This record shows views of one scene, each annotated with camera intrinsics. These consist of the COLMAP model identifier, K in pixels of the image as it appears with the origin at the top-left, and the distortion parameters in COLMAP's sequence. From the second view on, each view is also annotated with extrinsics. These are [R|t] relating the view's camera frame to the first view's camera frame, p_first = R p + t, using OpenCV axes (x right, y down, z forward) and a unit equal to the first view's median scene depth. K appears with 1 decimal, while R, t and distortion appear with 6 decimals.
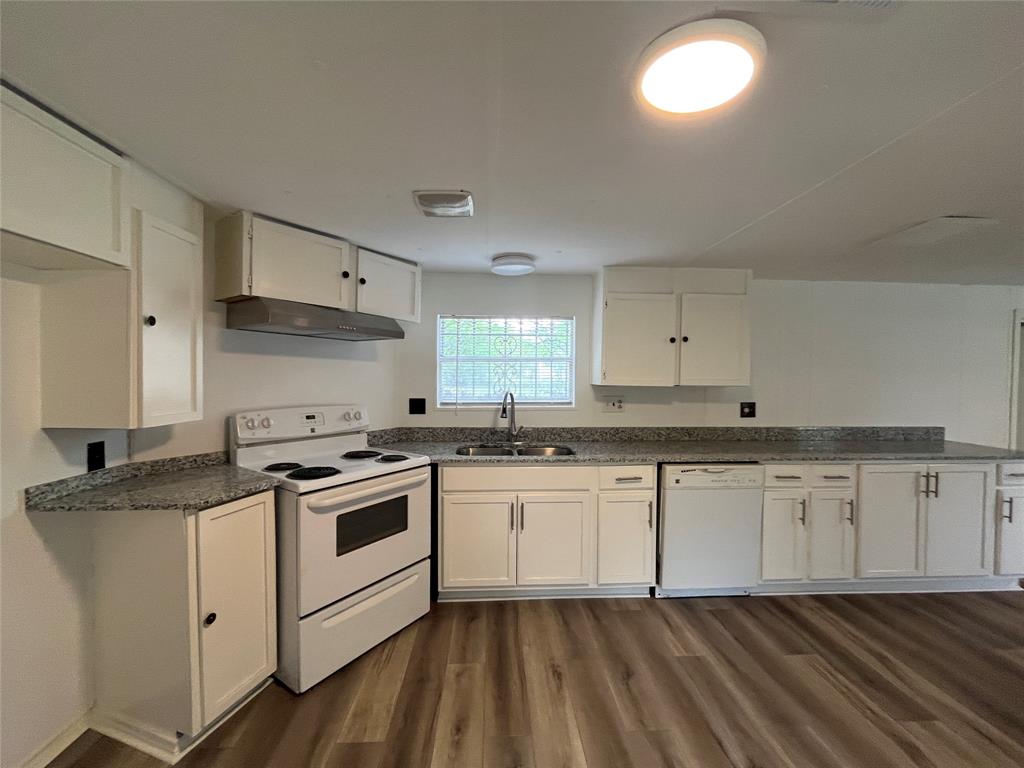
lens RADIAL K [[414.2, 0, 510.3], [0, 414.2, 386.8], [0, 0, 1]] dist [-0.004585, 0.000924]
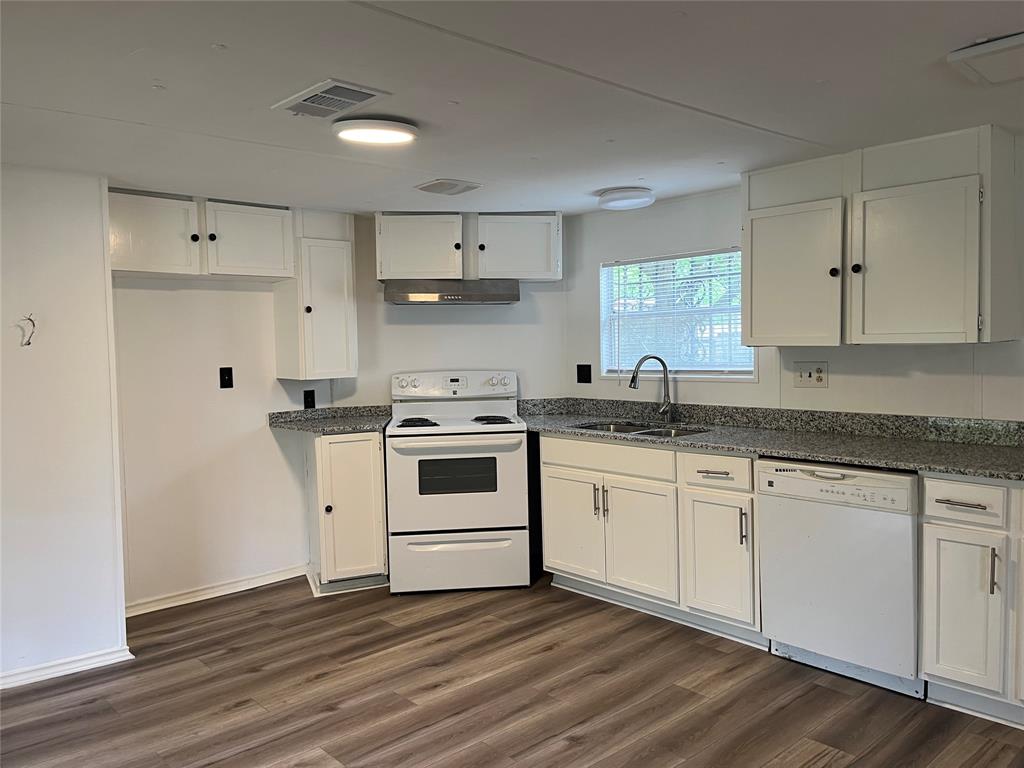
lens RADIAL K [[772.6, 0, 515.6], [0, 772.6, 381.3], [0, 0, 1]] dist [0.042565, -0.033706]
pose [[0.638796, 0.020306, -0.769108, 1.140390], [0.010038, 0.999347, 0.034721, 0.007467], [0.769310, -0.029900, 0.638175, -0.155588]]
